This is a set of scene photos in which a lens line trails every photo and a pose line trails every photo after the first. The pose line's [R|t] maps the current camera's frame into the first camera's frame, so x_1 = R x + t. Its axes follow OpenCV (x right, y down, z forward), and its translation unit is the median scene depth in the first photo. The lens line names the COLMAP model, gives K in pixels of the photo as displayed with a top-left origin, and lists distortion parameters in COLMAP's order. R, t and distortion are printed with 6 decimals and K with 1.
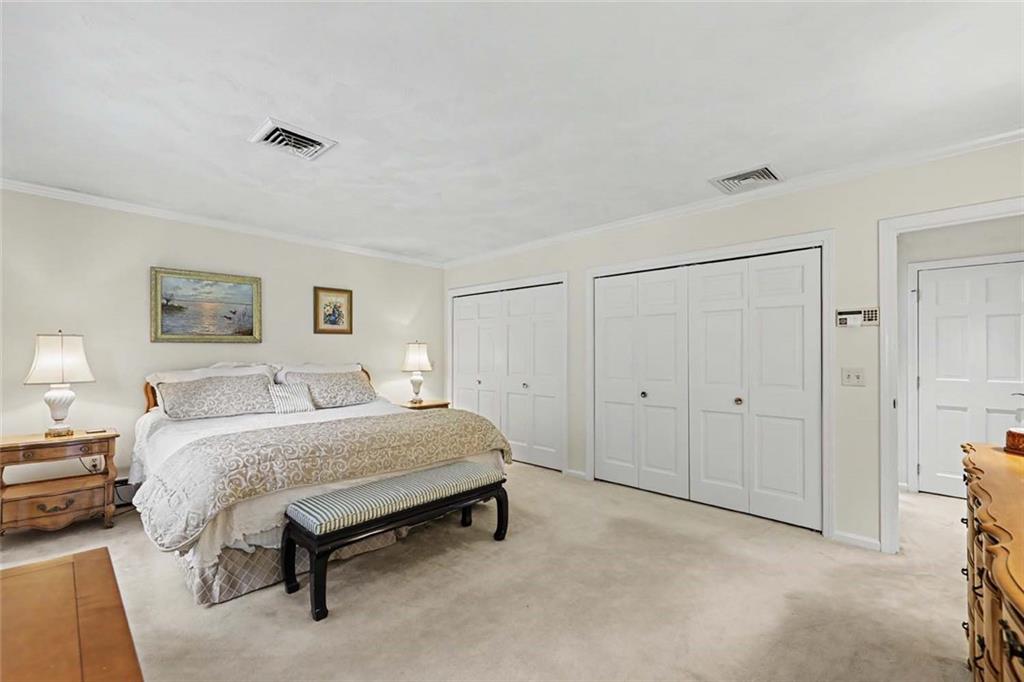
lens RADIAL K [[424.2, 0, 514.8], [0, 424.2, 346.6], [0, 0, 1]] dist [-0.000222, 0.000218]
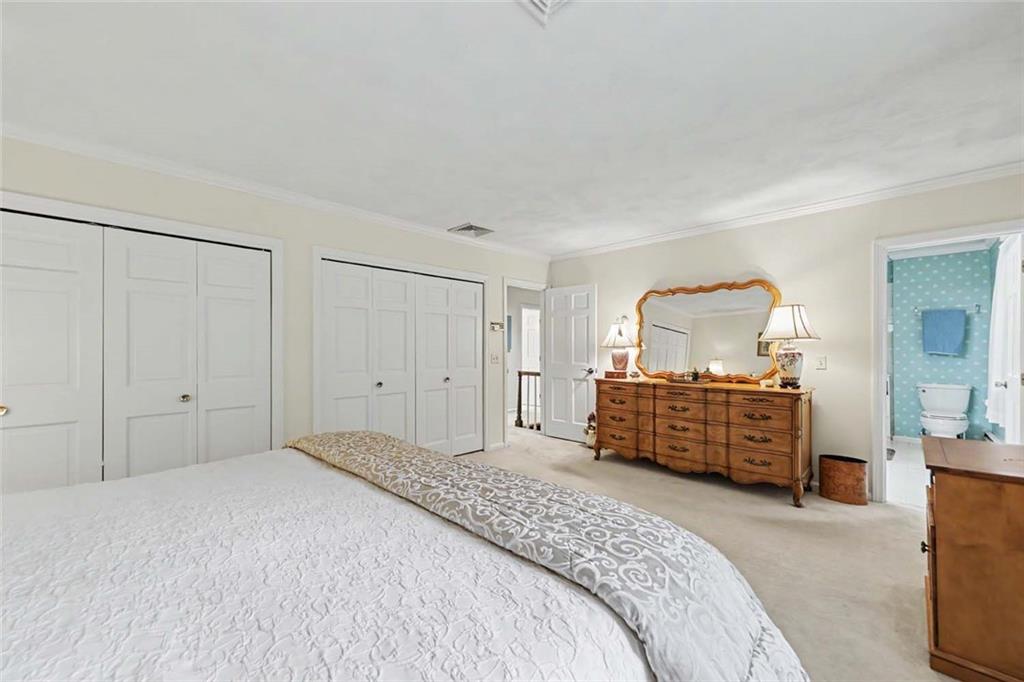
lens RADIAL K [[407.6, 0, 511.6], [0, 407.6, 340.9], [0, 0, 1]] dist [0.003120, 0.000228]
pose [[0.023063, 0.006416, 0.999713, -0.915235], [-0.015297, 0.999865, -0.006064, 0.004934], [-0.999617, -0.015152, 0.023158, 0.834833]]
